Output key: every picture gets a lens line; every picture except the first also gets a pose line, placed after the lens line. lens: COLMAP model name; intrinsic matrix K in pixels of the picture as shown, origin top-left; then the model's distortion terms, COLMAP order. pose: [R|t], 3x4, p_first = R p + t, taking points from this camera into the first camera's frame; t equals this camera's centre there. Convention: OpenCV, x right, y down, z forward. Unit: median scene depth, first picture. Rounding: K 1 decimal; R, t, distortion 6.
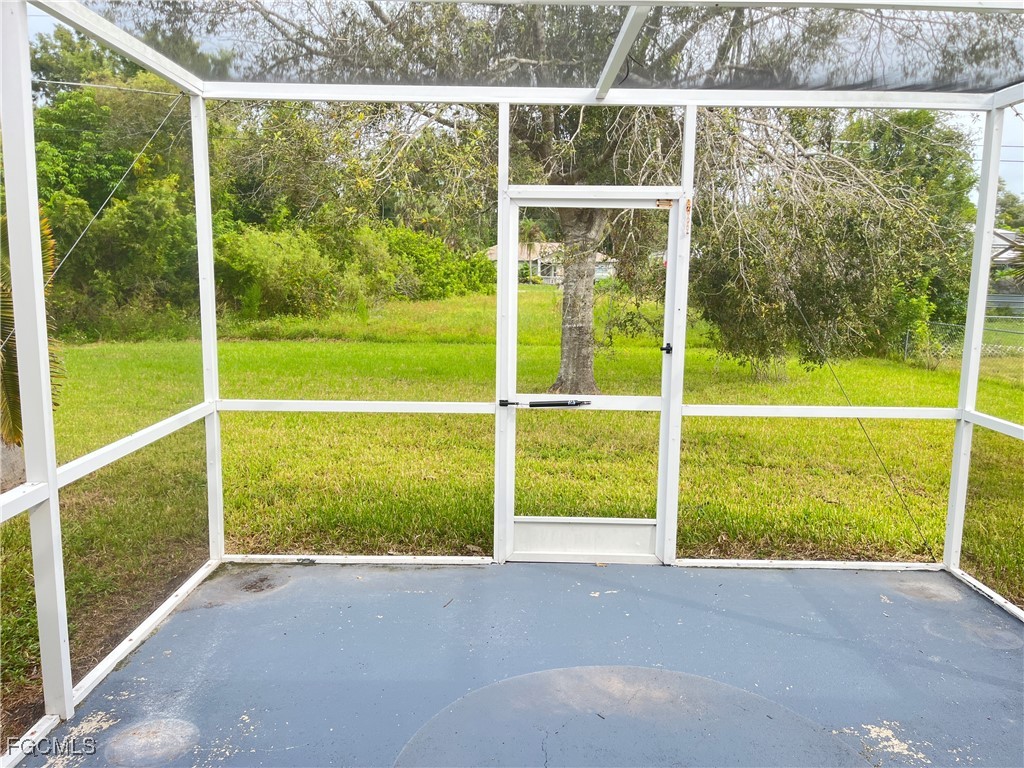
lens RADIAL K [[769.4, 0, 534.5], [0, 769.4, 381.0], [0, 0, 1]] dist [0.053212, -0.081841]
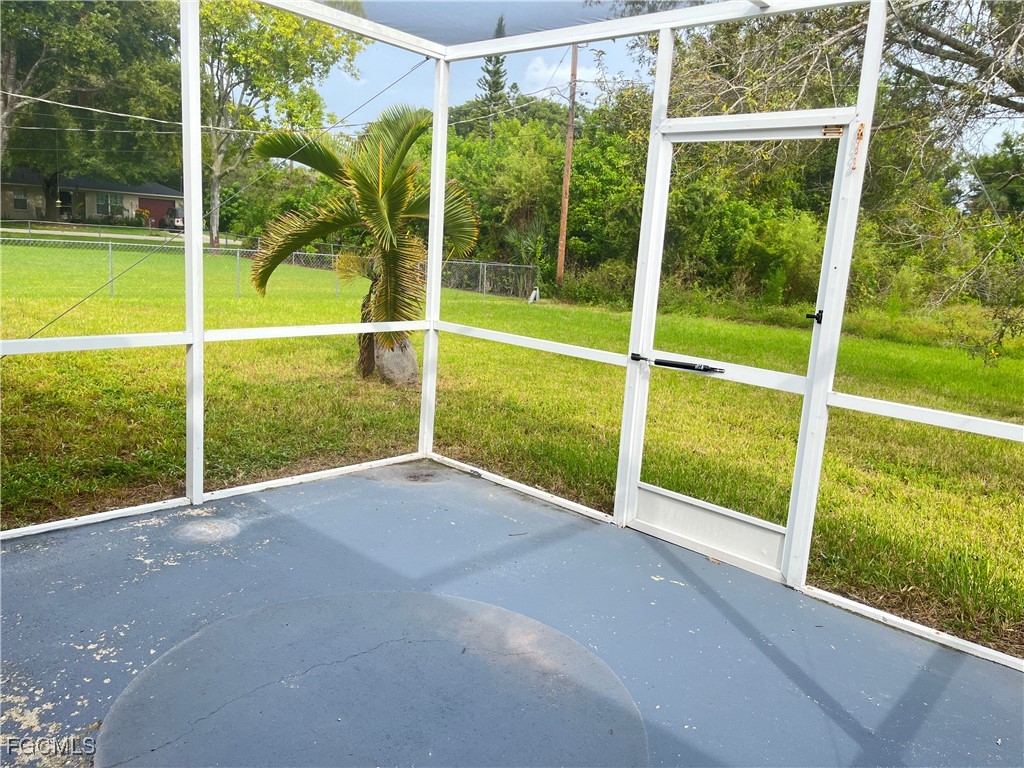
lens RADIAL K [[769.4, 0, 515.4], [0, 769.4, 384.6], [0, 0, 1]] dist [0.053212, -0.081841]
pose [[0.733028, 0.163896, -0.660157, 0.466250], [-0.155585, 0.985207, 0.071836, 0.016821], [0.662165, 0.050053, 0.747684, 0.198384]]
